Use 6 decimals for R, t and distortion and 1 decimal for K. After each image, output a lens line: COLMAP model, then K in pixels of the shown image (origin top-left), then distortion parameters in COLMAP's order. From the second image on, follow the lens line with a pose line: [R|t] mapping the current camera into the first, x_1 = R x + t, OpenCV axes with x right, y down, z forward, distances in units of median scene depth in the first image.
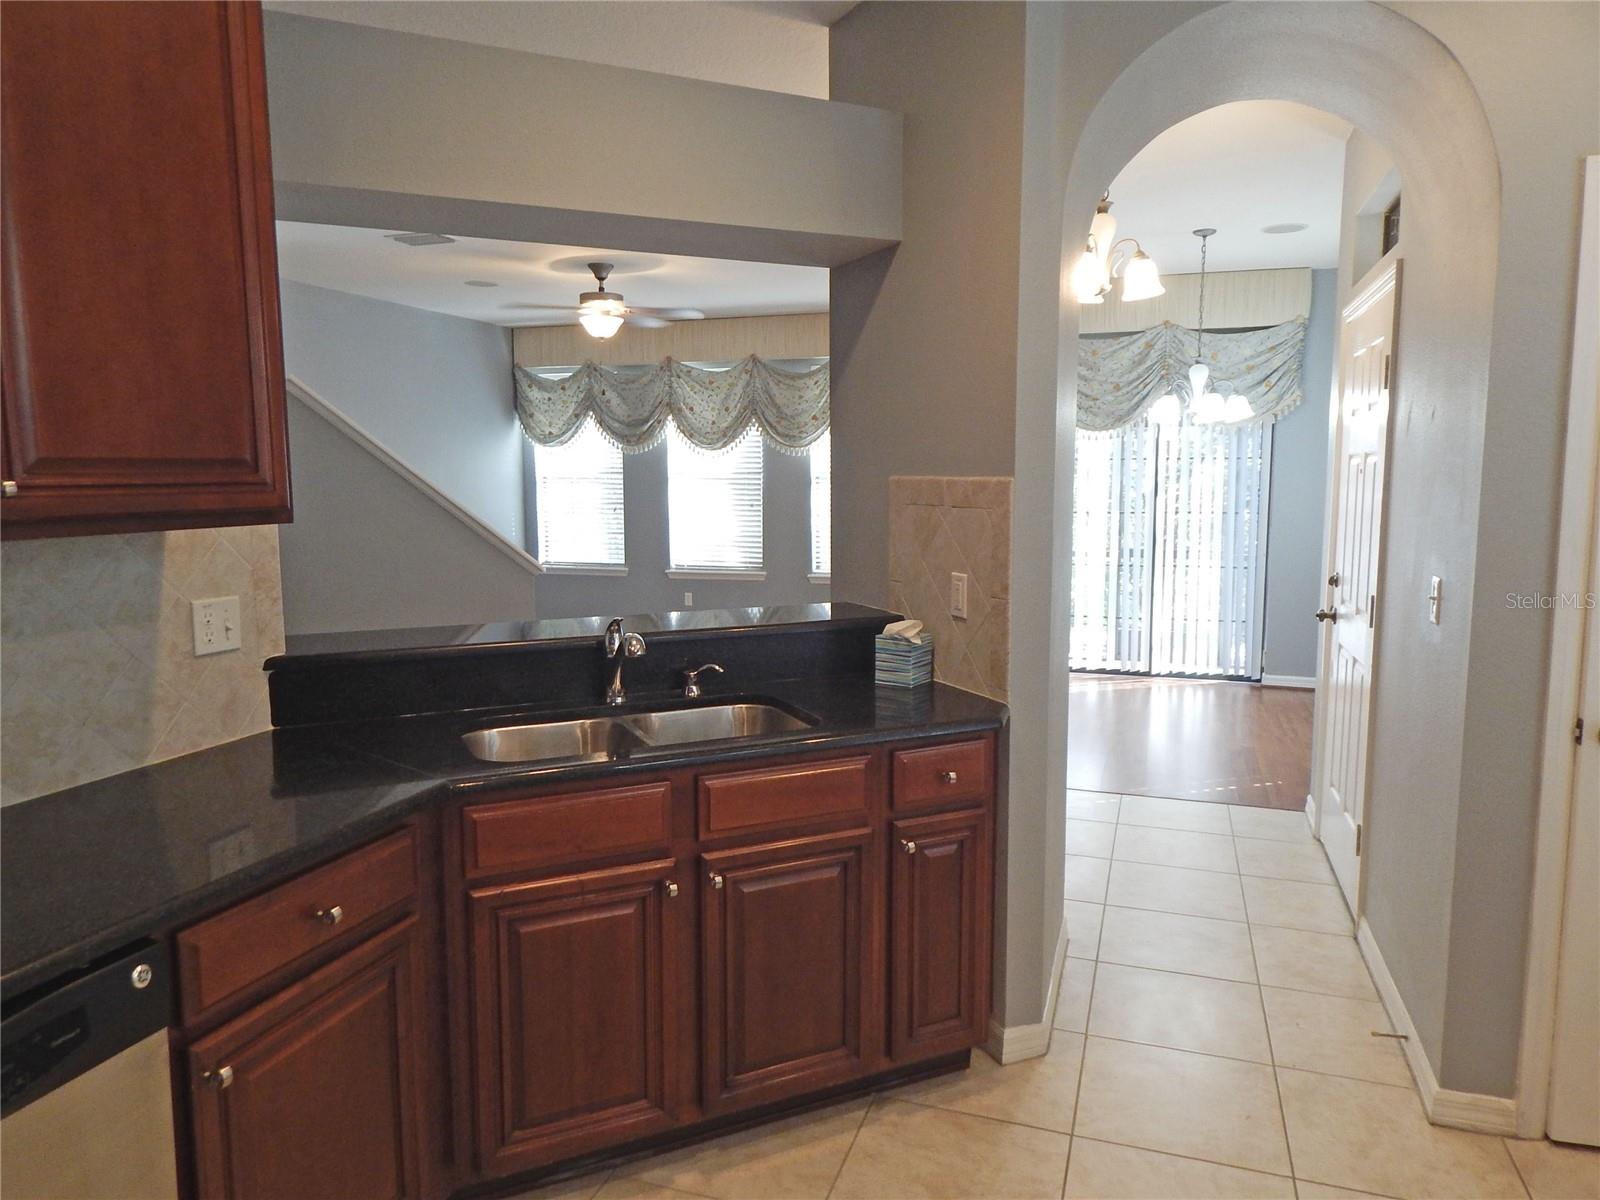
lens RADIAL K [[1066.9, 0, 795.0], [0, 1066.9, 588.1], [0, 0, 1]] dist [0.007271, -0.012533]
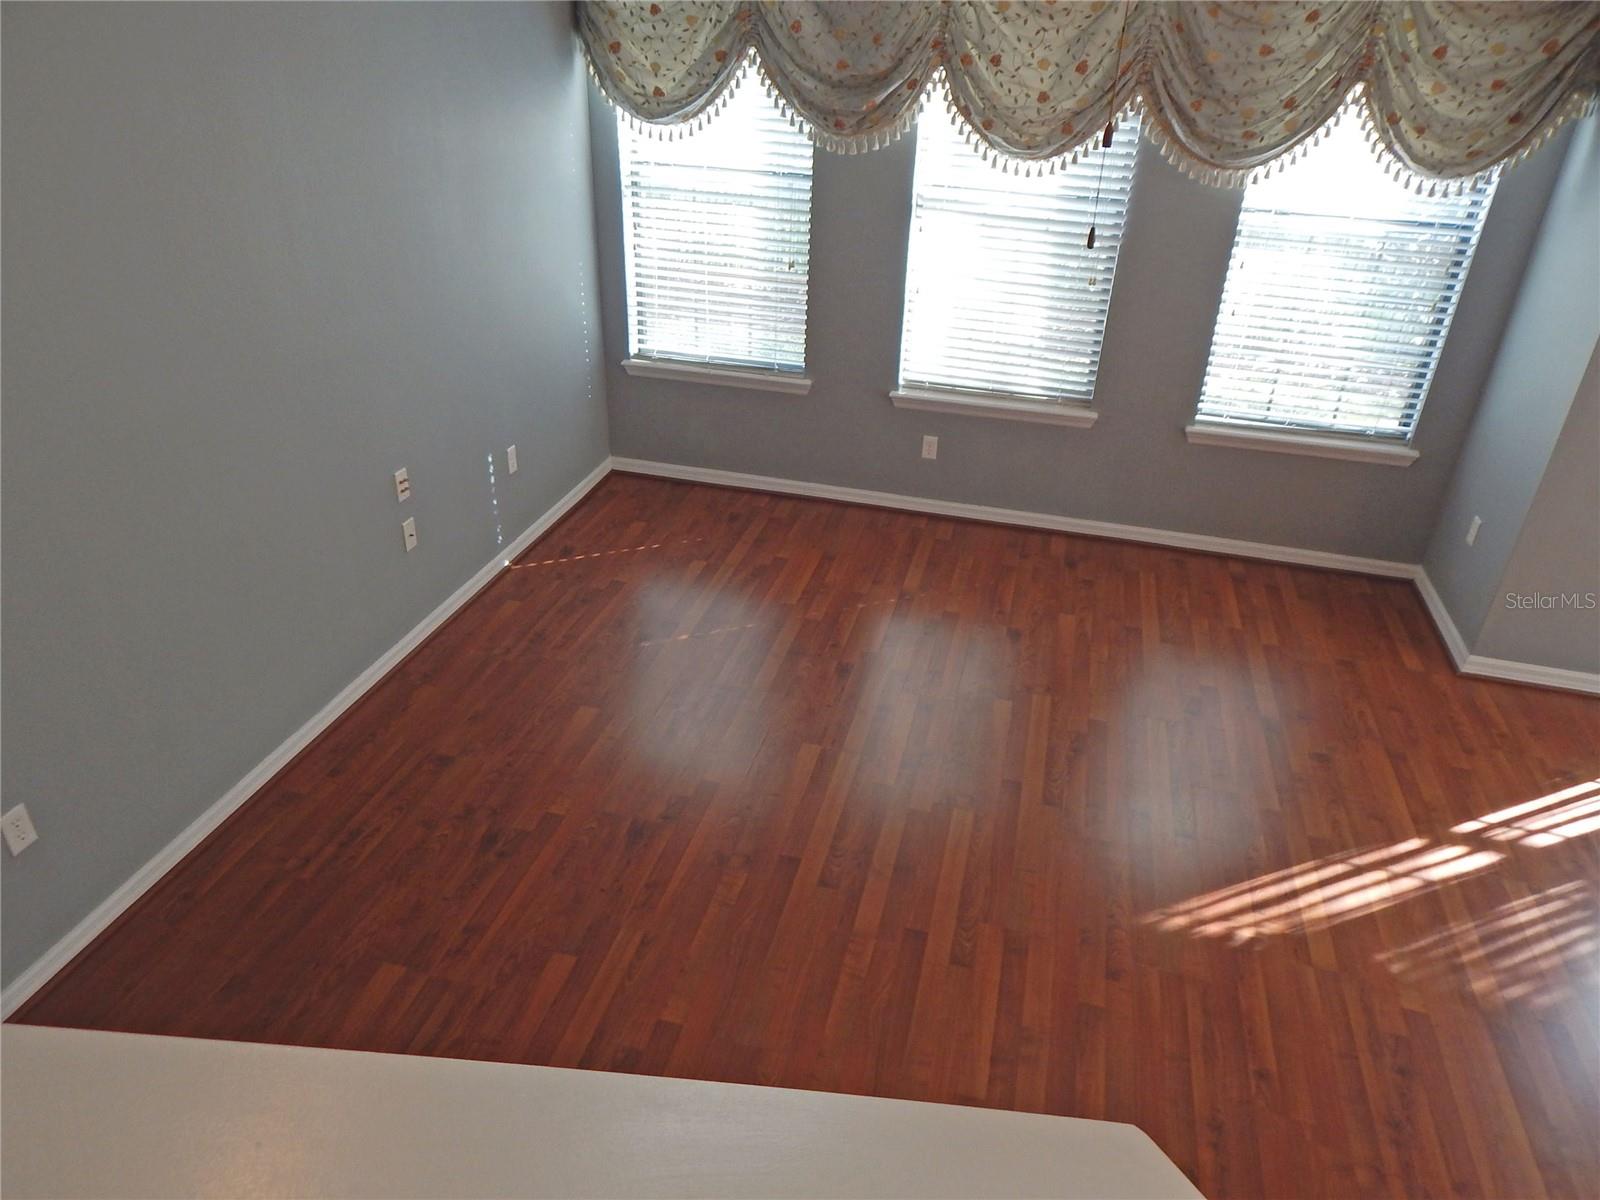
lens RADIAL K [[1066.9, 0, 802.6], [0, 1066.9, 604.5], [0, 0, 1]] dist [0.007271, -0.012533]
pose [[0.996291, -0.006460, 0.085806, -0.217595], [-0.028456, 0.916339, 0.399392, -0.134260], [-0.081207, -0.400352, 0.912756, 0.497661]]
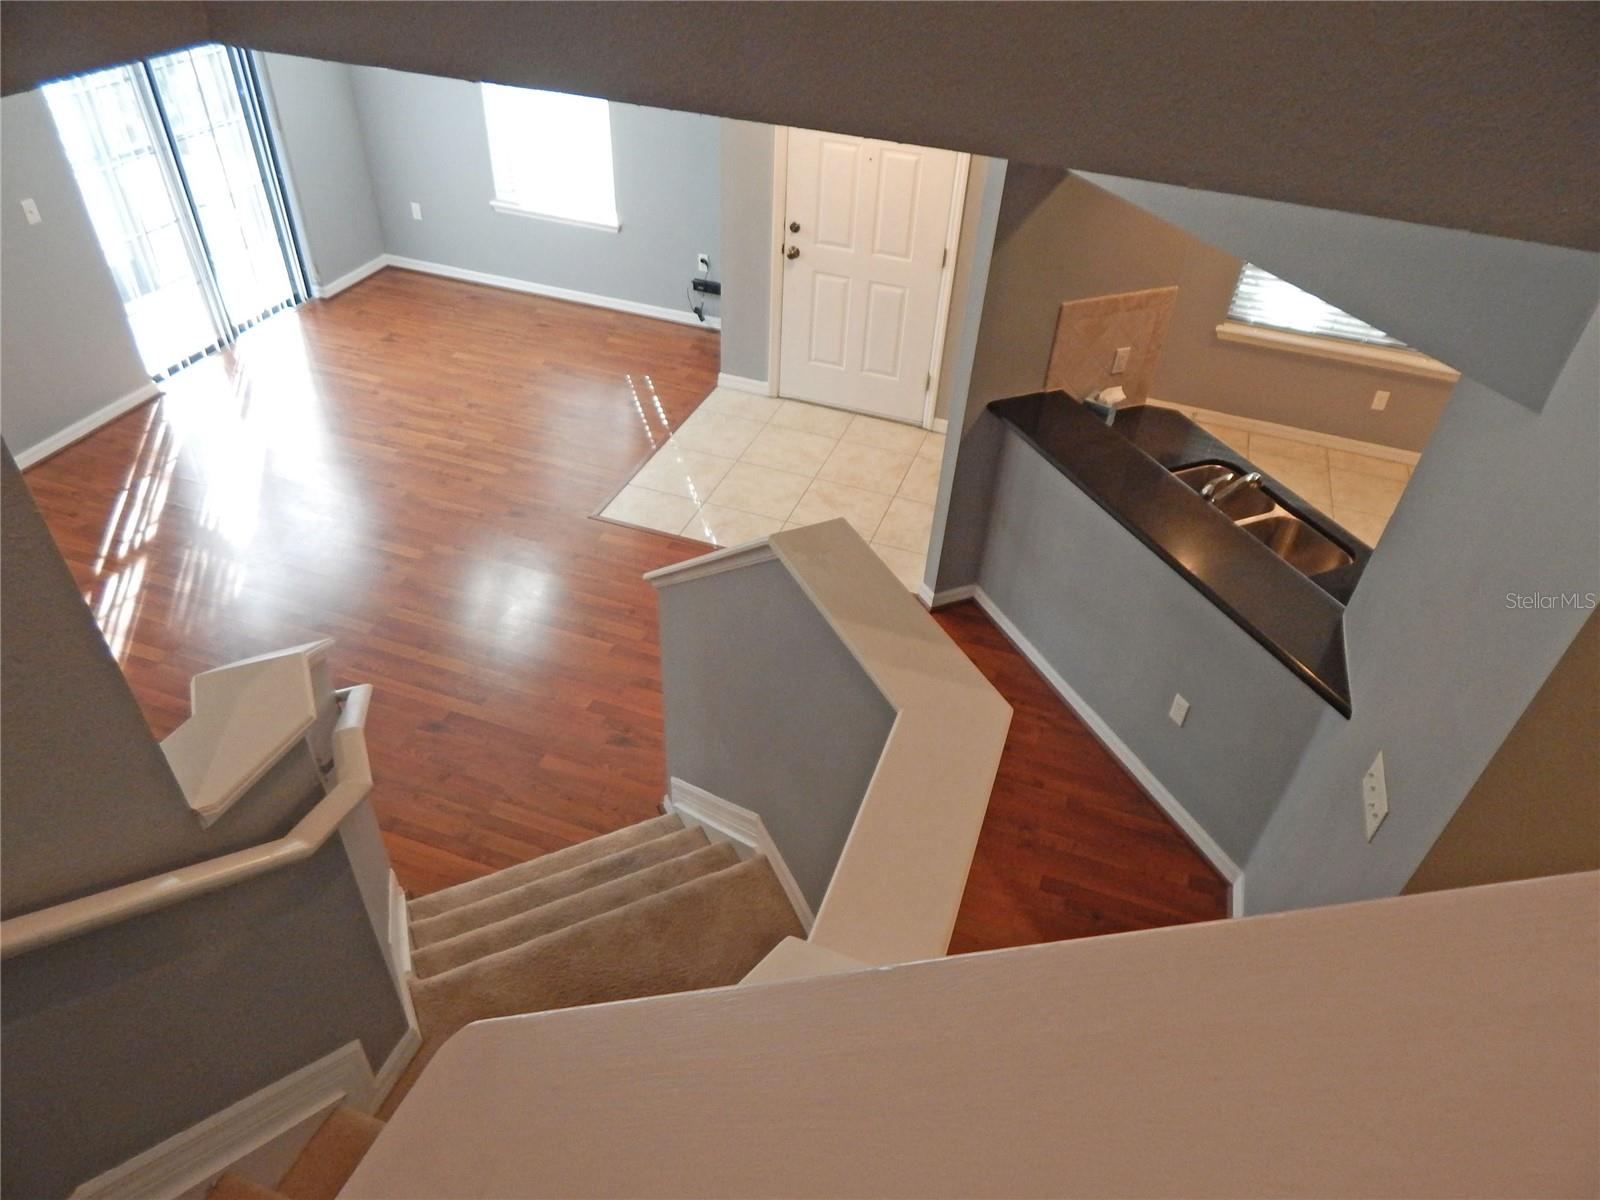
lens RADIAL K [[1066.9, 0, 805.9], [0, 1066.9, 586.9], [0, 0, 1]] dist [0.007271, -0.012533]
pose [[-0.002153, -0.617580, 0.786505, -0.398360], [0.069468, 0.784515, 0.616207, -0.219265], [-0.997582, 0.055964, 0.041213, 0.415833]]
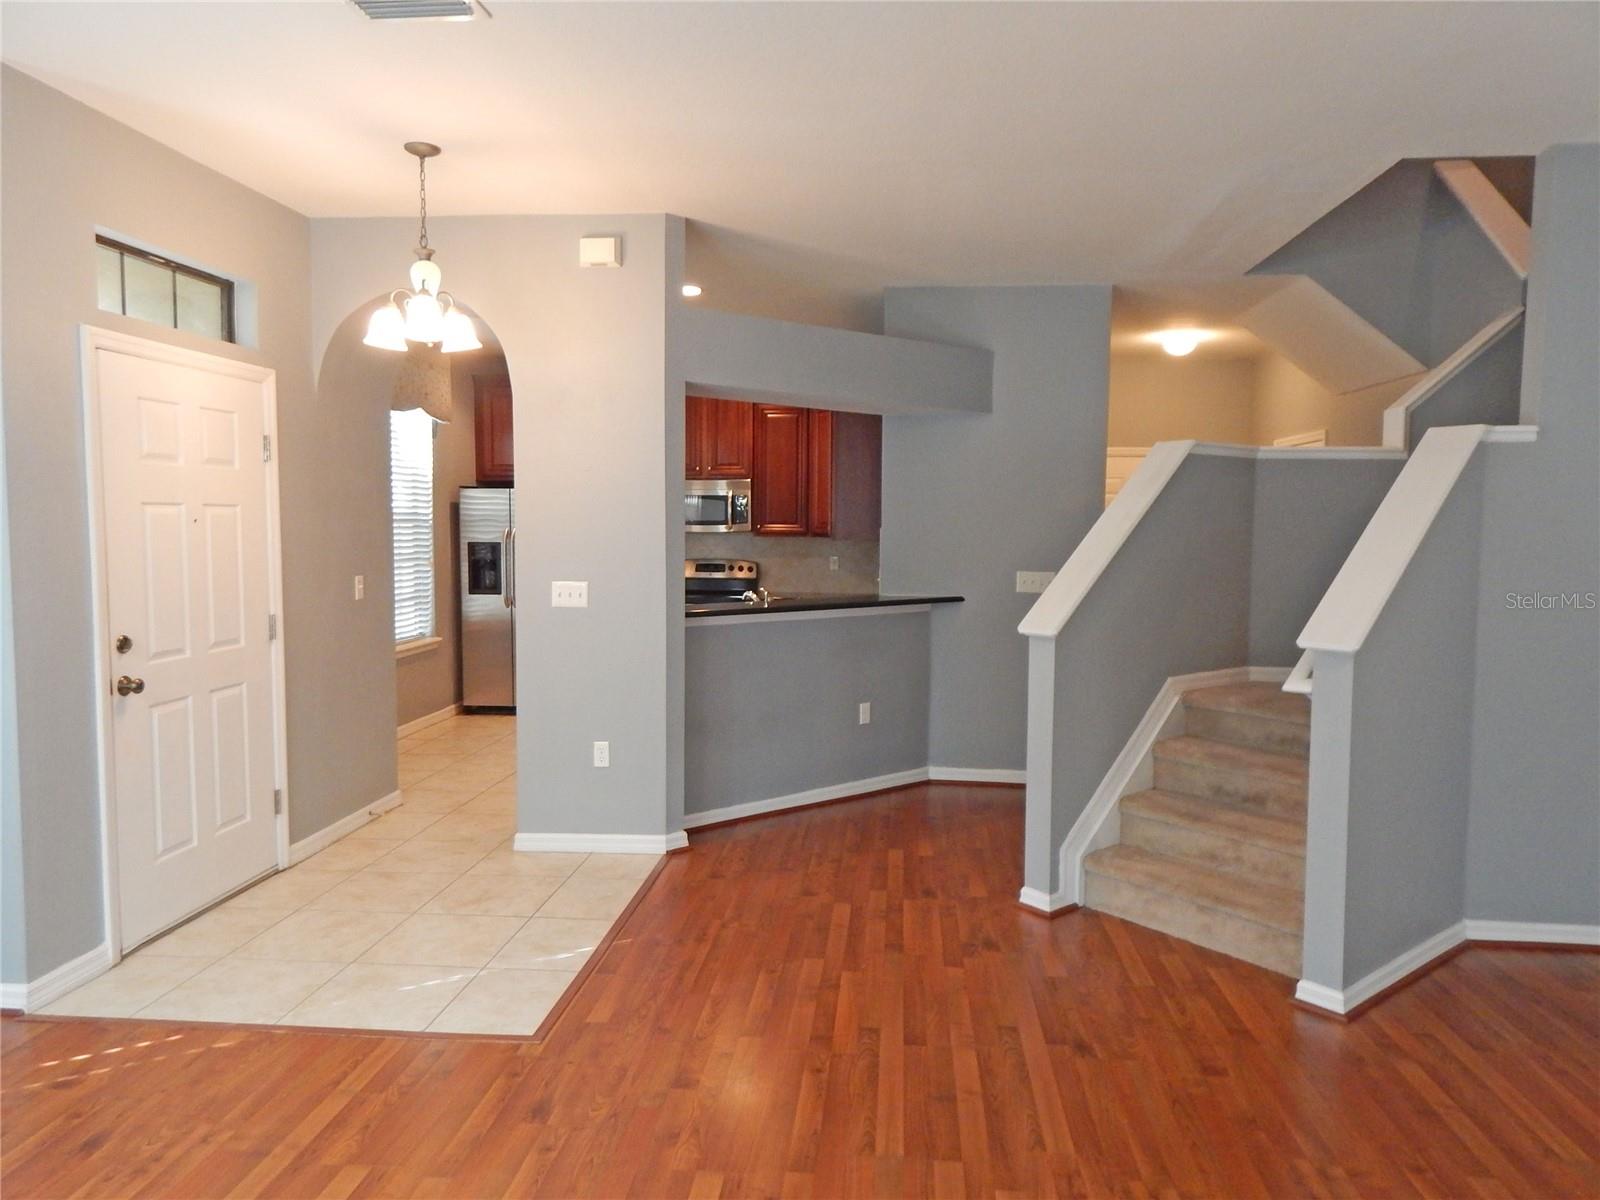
lens RADIAL K [[1066.9, 0, 806.2], [0, 1066.9, 598.7], [0, 0, 1]] dist [0.007271, -0.012533]
pose [[-0.969618, 0.008502, -0.244477, 0.079244], [-0.037455, 0.982453, 0.182713, -0.094800], [0.241740, 0.186319, -0.952285, 0.856538]]
